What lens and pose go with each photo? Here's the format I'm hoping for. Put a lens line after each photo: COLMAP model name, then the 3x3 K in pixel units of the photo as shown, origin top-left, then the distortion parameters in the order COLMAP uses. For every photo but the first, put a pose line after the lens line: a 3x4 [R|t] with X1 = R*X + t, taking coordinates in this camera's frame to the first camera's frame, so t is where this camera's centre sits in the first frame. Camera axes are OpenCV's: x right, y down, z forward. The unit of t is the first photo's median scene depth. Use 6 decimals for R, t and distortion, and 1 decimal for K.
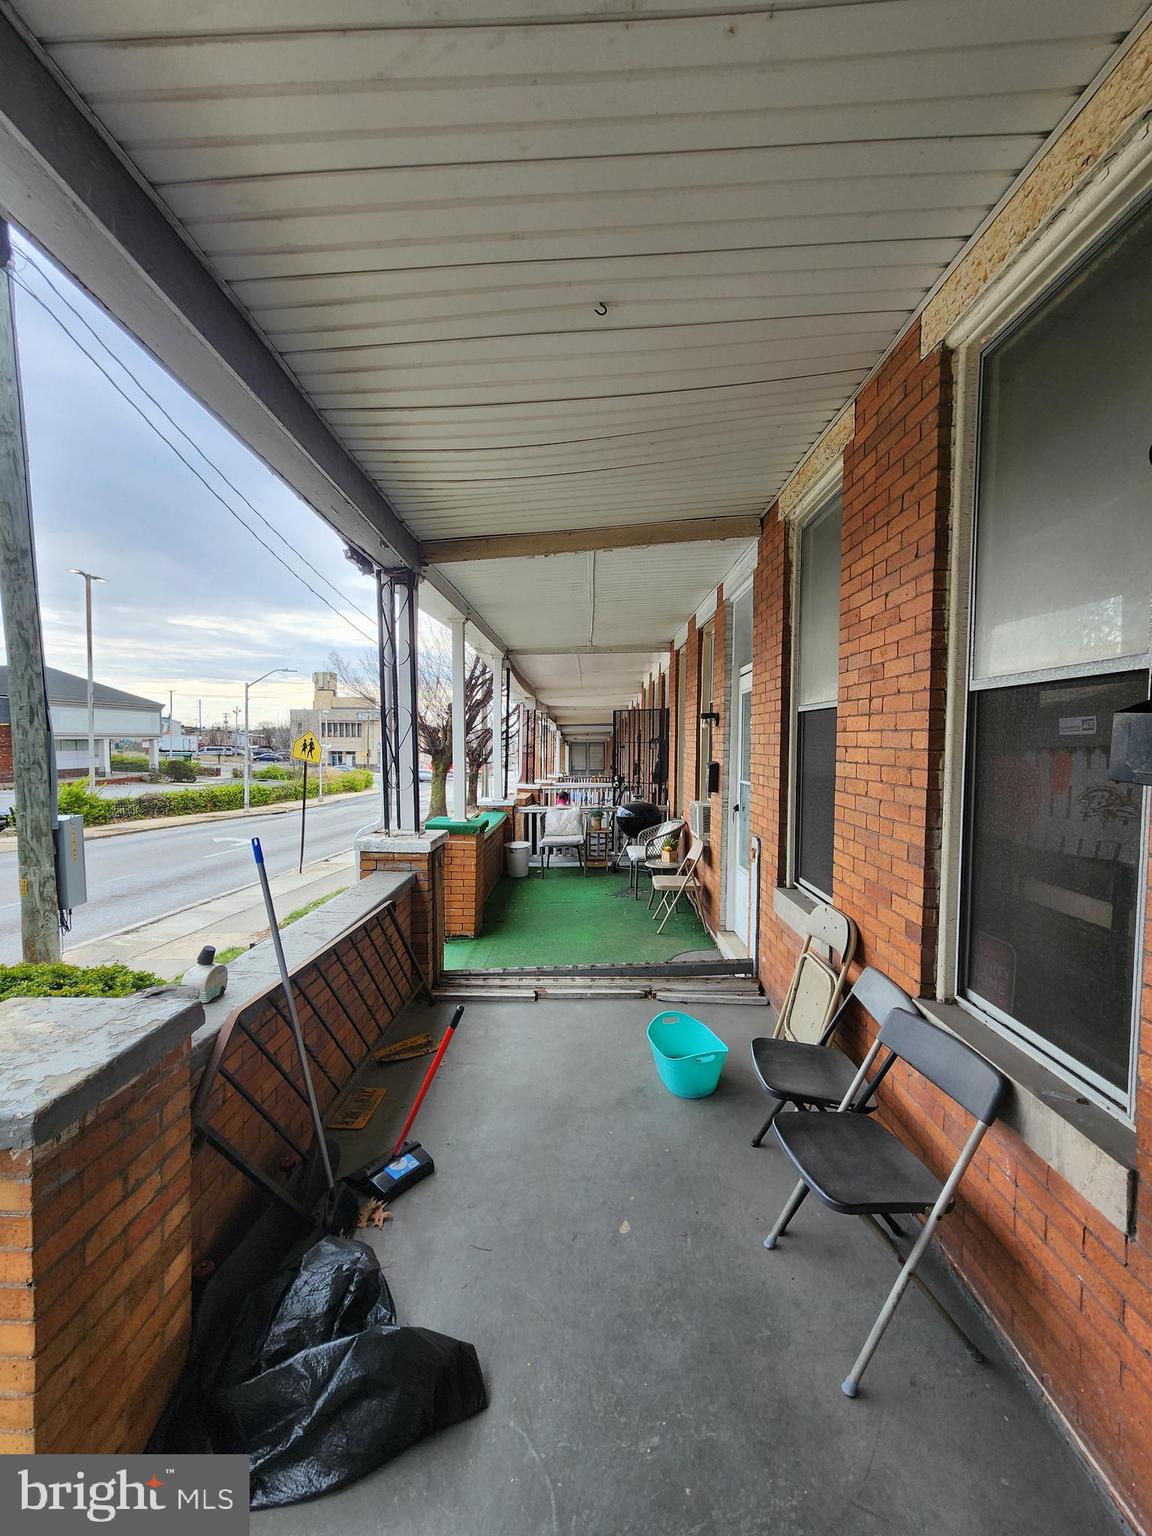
lens RADIAL K [[604.7, 0, 548.7], [0, 604.7, 772.0], [0, 0, 1]] dist [-0.001257, 0.002126]
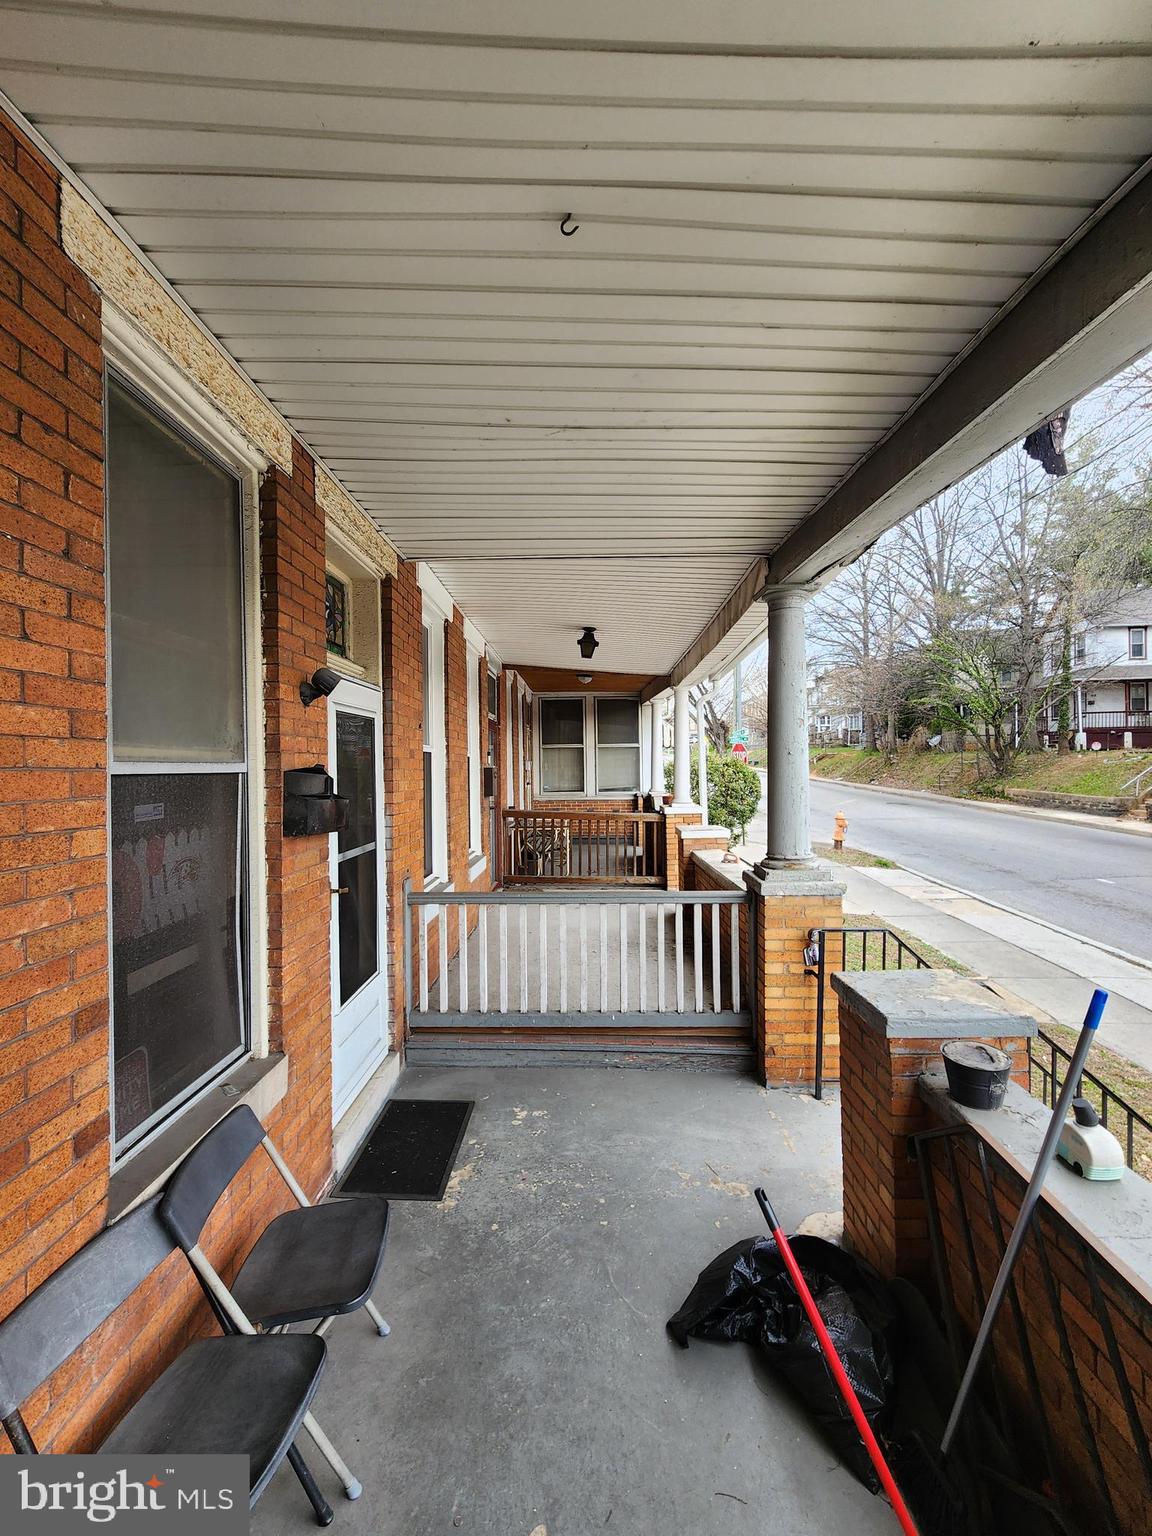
lens RADIAL K [[604.7, 0, 548.7], [0, 604.7, 772.0], [0, 0, 1]] dist [-0.001257, 0.002126]
pose [[-0.999912, 0.008248, -0.010370, 0.148913], [0.007561, 0.997884, 0.064574, -0.212950], [0.010880, 0.064490, -0.997859, 2.082682]]
